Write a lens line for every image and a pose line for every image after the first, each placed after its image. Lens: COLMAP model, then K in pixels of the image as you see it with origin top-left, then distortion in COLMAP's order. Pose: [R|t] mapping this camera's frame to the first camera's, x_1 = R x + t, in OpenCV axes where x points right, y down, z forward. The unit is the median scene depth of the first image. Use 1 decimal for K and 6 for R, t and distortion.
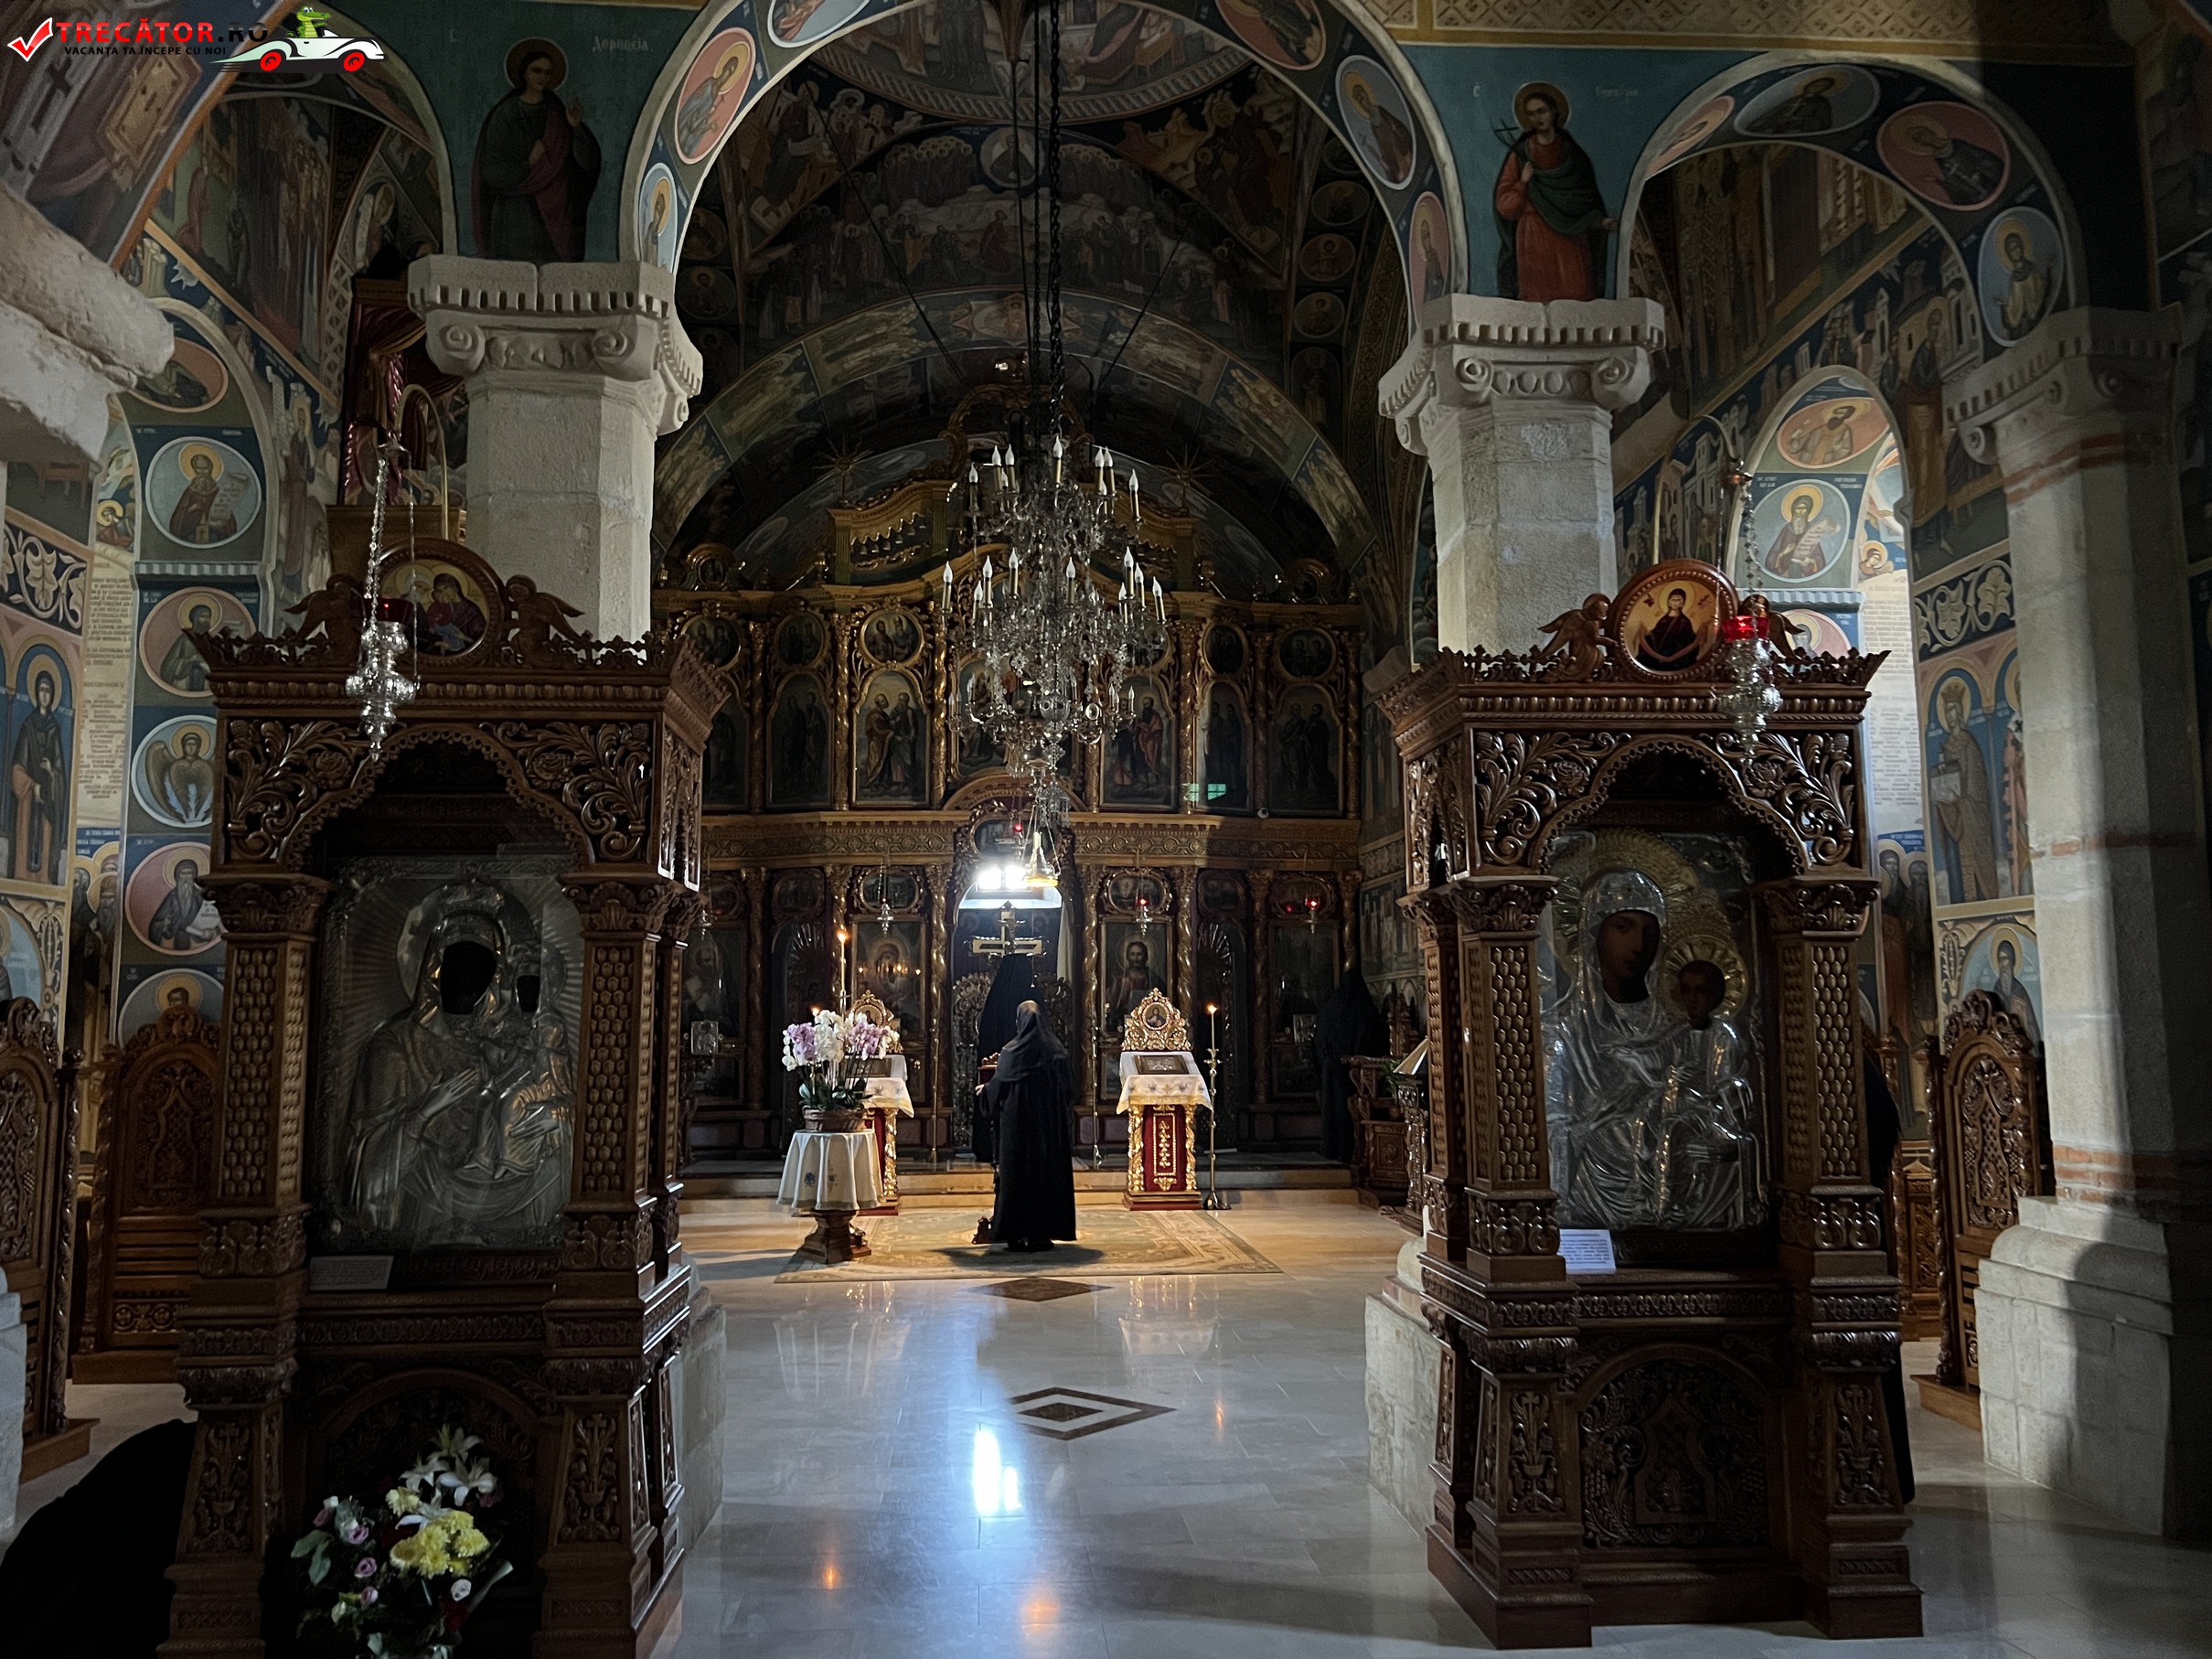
lens RADIAL K [[1695.4, 0, 1116.3], [0, 1695.4, 823.5], [0, 0, 1]] dist [0.038115, -0.064508]
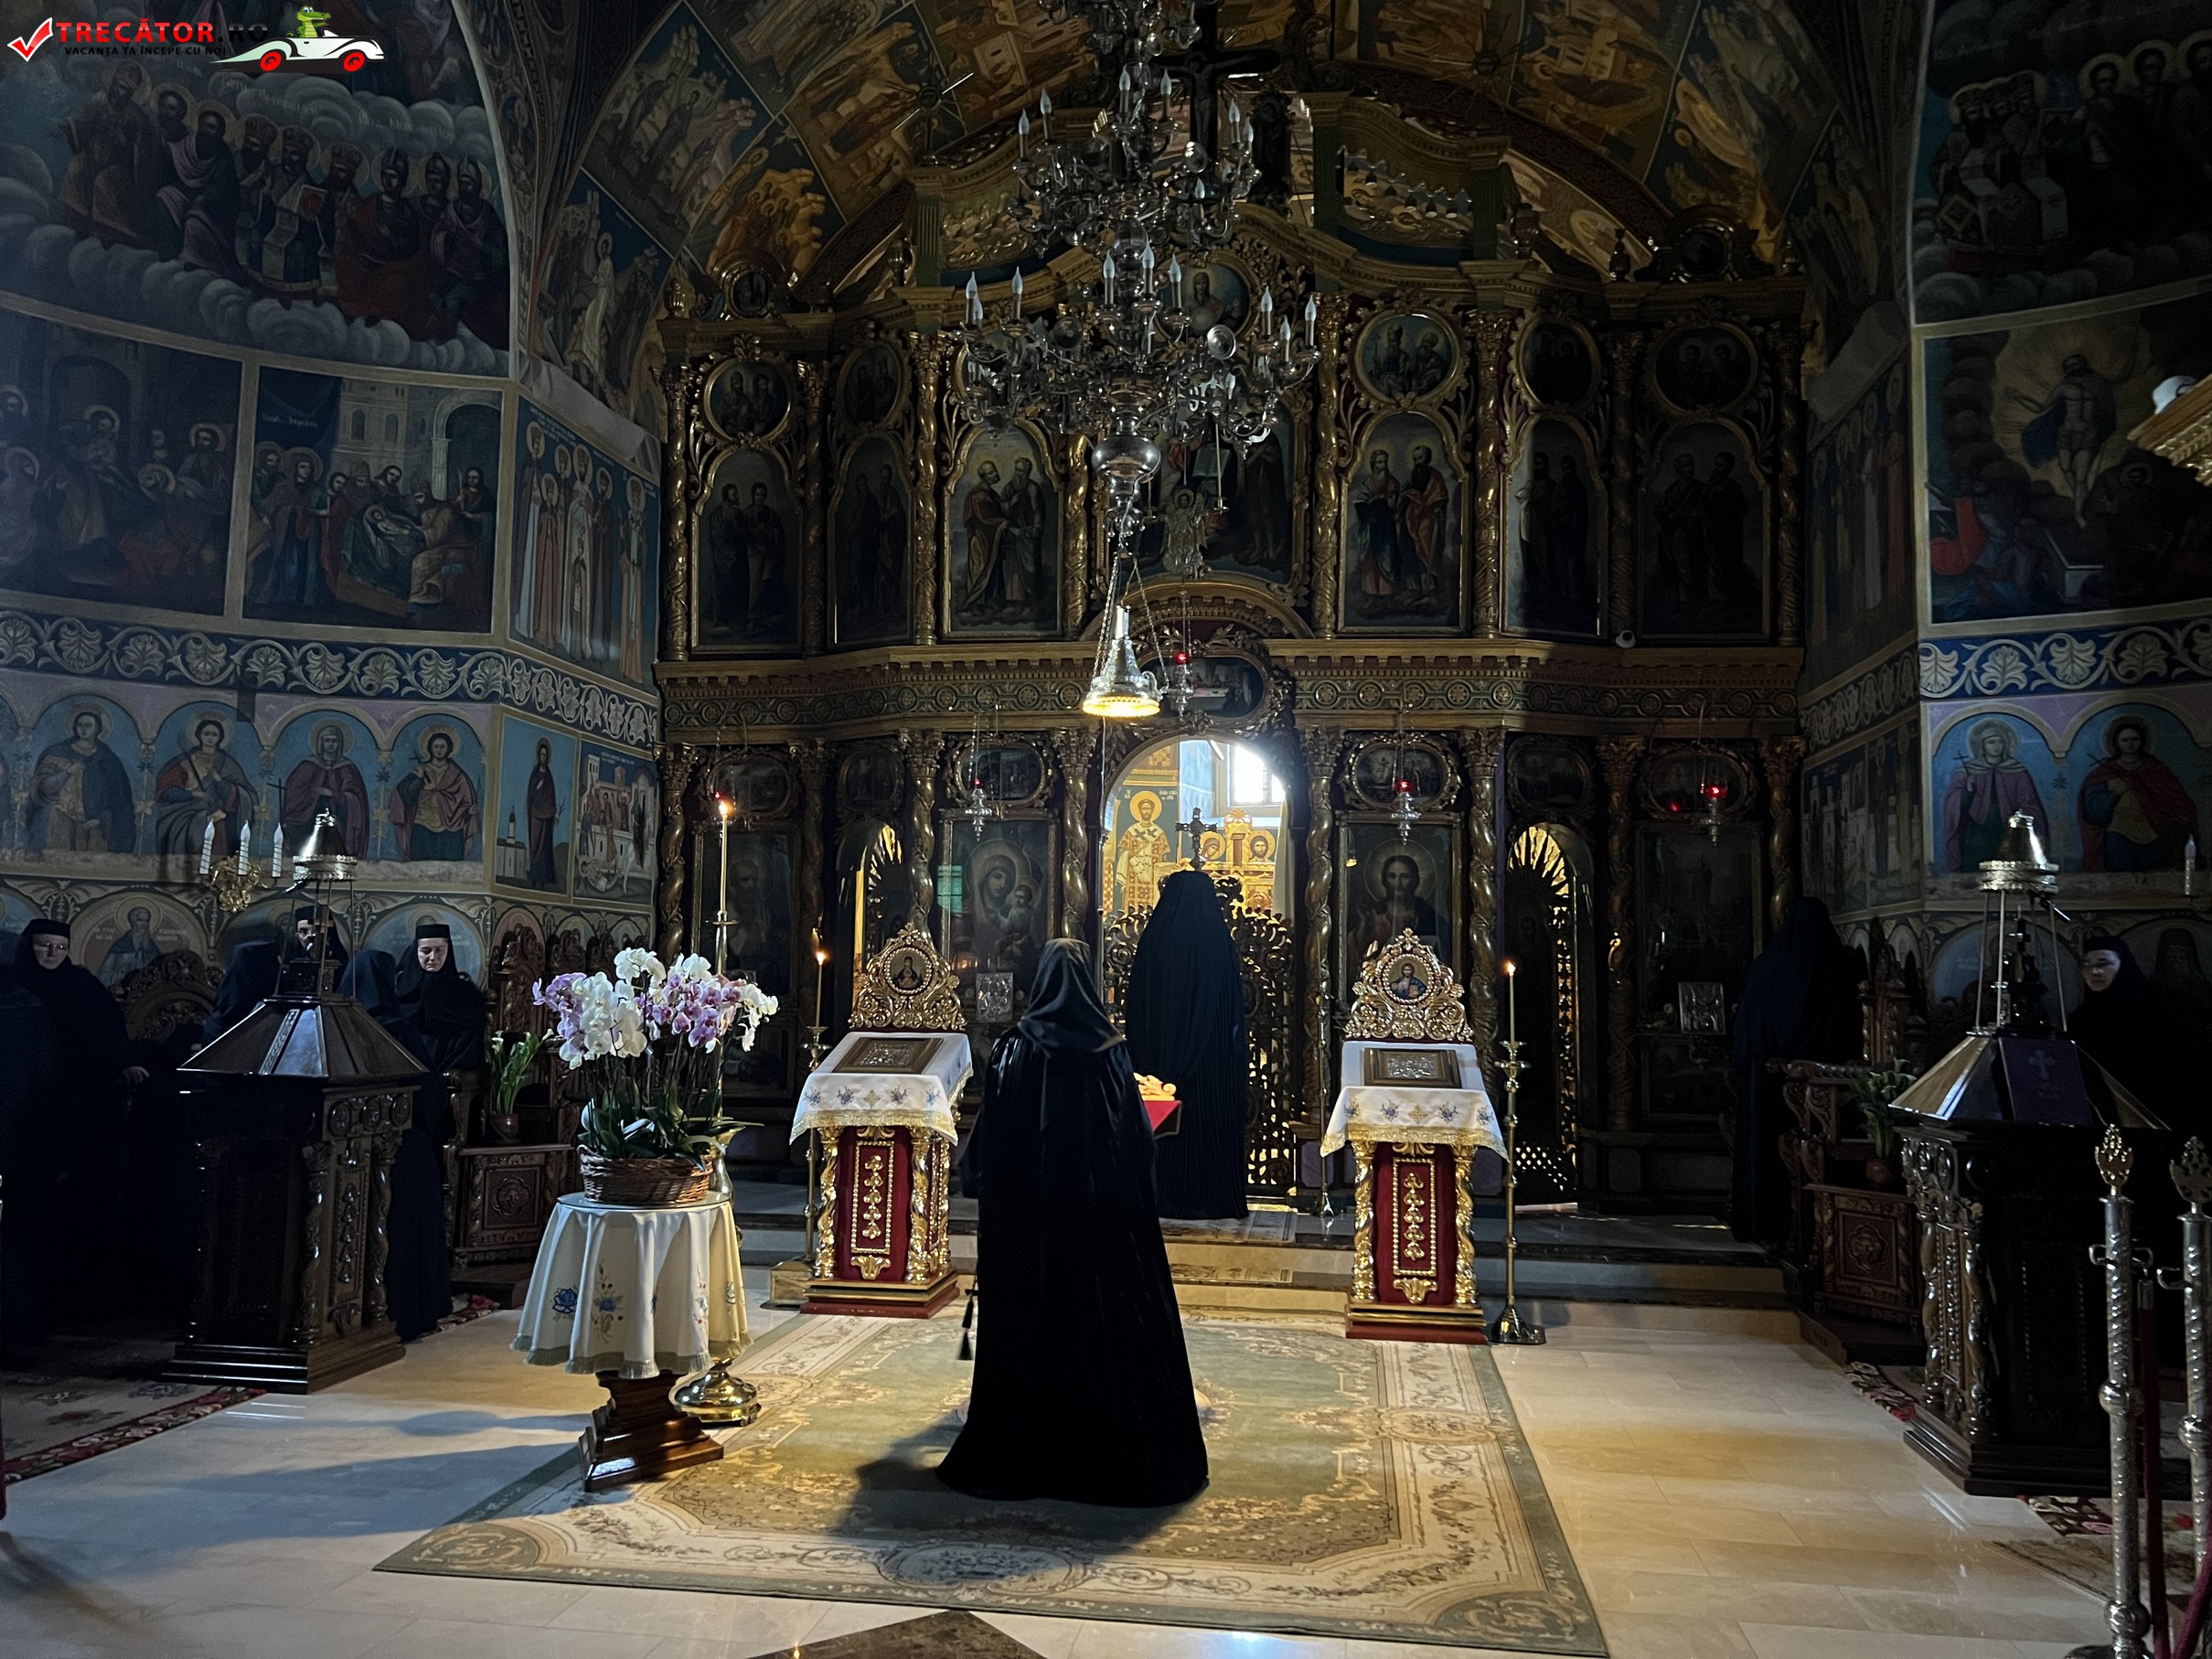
lens RADIAL K [[1695.4, 0, 1085.2], [0, 1695.4, 833.1], [0, 0, 1]] dist [0.038115, -0.064508]
pose [[0.970181, 0.000723, -0.242382, 0.049676], [0.005828, 0.999637, 0.026309, 0.045567], [0.242313, -0.026937, 0.969824, 0.392768]]
